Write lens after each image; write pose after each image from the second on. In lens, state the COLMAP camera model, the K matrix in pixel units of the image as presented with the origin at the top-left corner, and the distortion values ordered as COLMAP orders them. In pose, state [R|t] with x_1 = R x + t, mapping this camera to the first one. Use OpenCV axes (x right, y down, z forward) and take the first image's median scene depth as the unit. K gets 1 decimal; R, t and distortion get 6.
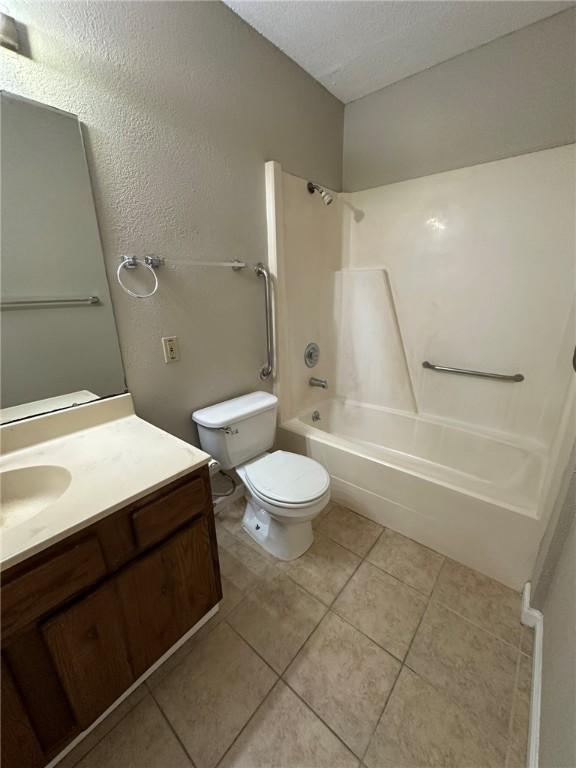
lens RADIAL K [[305.0, 0, 286.7], [0, 305.0, 383.4], [0, 0, 1]] dist [-0.003406, 0.000461]
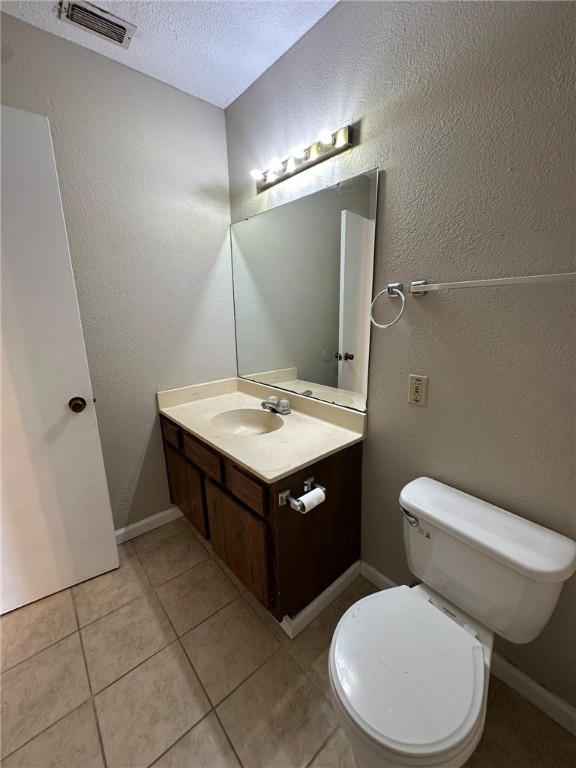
lens RADIAL K [[305.0, 0, 287.4], [0, 305.0, 383.6], [0, 0, 1]] dist [-0.003406, 0.000461]
pose [[-0.148392, 0.253838, -0.955796, 0.550481], [-0.281873, 0.915549, 0.286911, -0.317233], [0.947907, 0.311988, -0.064310, 0.851734]]
